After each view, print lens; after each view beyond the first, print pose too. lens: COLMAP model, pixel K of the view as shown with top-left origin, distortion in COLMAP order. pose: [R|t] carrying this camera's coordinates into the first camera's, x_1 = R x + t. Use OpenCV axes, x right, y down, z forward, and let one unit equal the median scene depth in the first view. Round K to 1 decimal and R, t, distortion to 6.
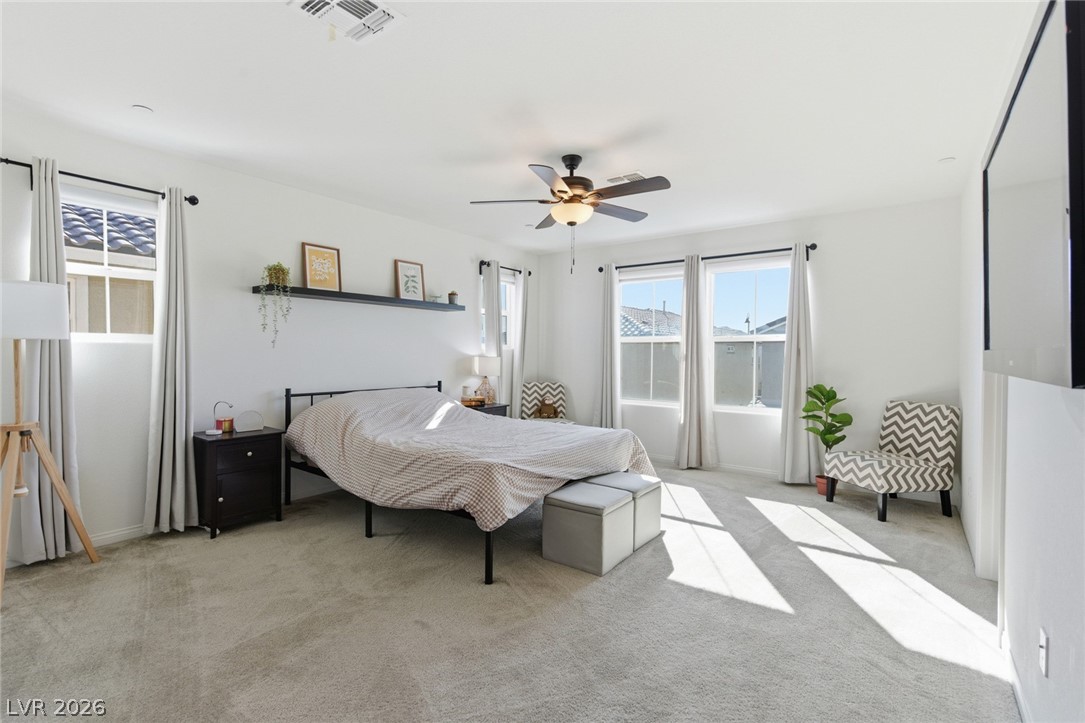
lens RADIAL K [[491.6, 0, 540.6], [0, 491.6, 354.6], [0, 0, 1]] dist [-0.001005, 0.000004]
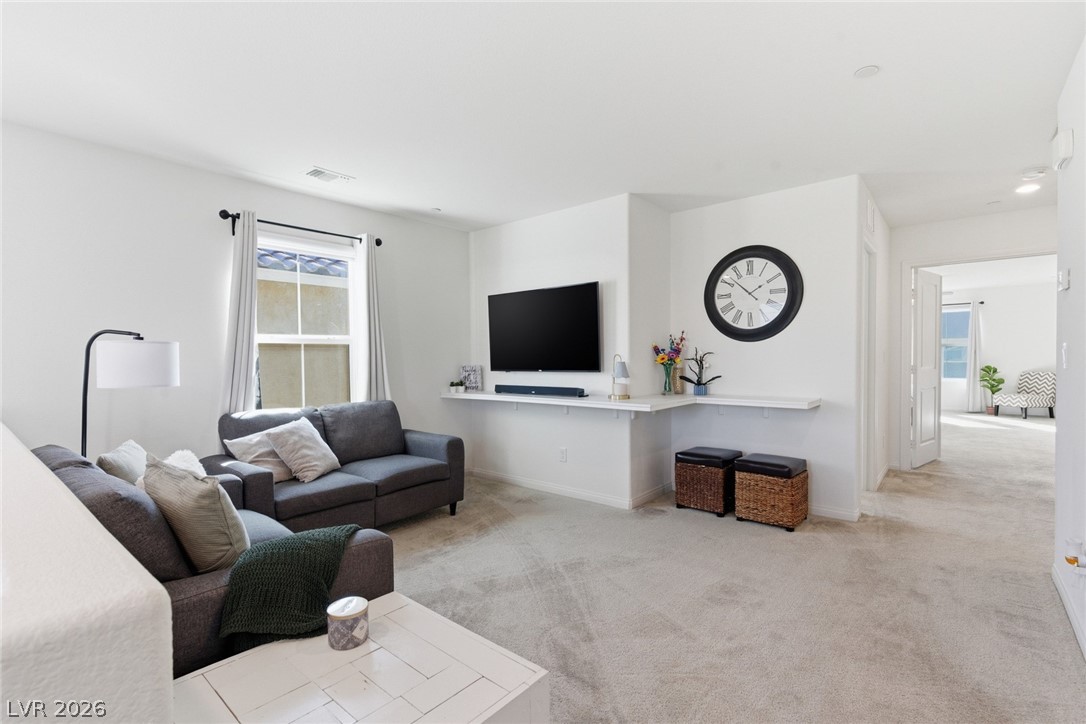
lens RADIAL K [[492.0, 0, 545.4], [0, 492.0, 368.4], [0, 0, 1]] dist [-0.001005, 0.000004]
pose [[0.998750, -0.018964, -0.046245, -1.327344], [0.019378, 0.999776, 0.008520, 0.015206], [0.046073, -0.009405, 0.998894, -1.312572]]
